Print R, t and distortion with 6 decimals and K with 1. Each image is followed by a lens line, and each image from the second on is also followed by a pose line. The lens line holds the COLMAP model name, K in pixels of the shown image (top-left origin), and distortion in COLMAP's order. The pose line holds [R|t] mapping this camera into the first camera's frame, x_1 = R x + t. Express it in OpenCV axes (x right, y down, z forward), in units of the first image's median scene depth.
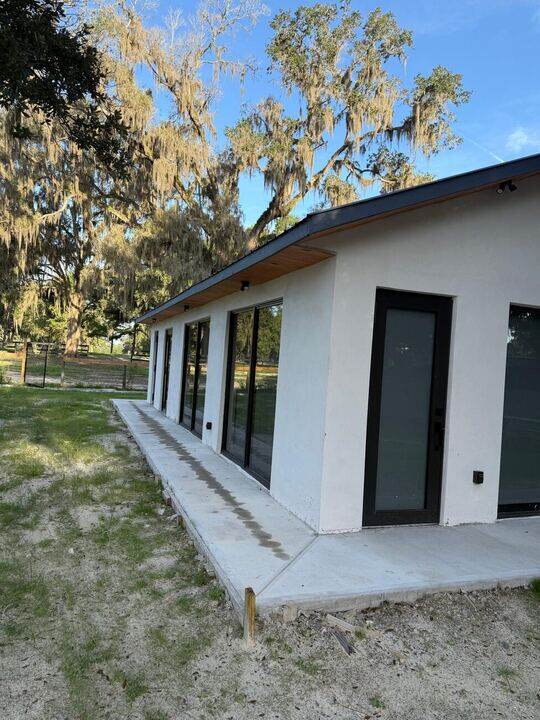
lens RADIAL K [[506.6, 0, 266.2], [0, 506.6, 360.9], [0, 0, 1]] dist [0.053385, -0.058788]
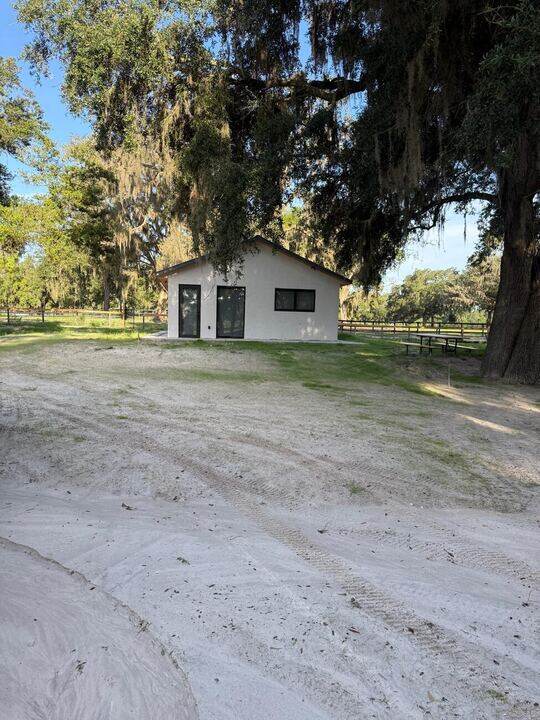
lens RADIAL K [[506.6, 0, 266.2], [0, 506.6, 360.9], [0, 0, 1]] dist [0.053385, -0.058788]
pose [[0.978350, -0.012073, -0.206605, 0.320700], [0.027446, 0.997048, 0.071708, 0.039766], [0.205129, -0.075826, 0.975793, -0.559269]]
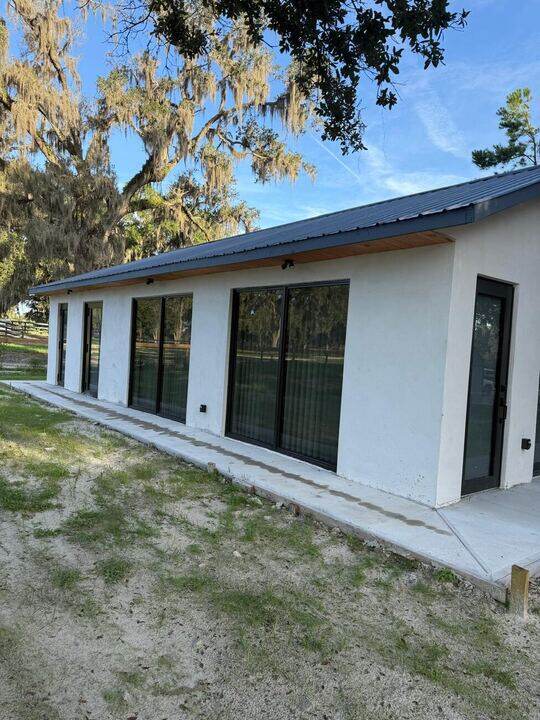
lens RADIAL K [[506.6, 0, 266.2], [0, 506.6, 360.9], [0, 0, 1]] dist [0.053385, -0.058788]
pose [[0.950893, -0.018070, 0.308993, -0.090305], [0.000785, 0.998432, 0.055972, -0.004268], [-0.309520, -0.052981, 0.949416, 0.018501]]
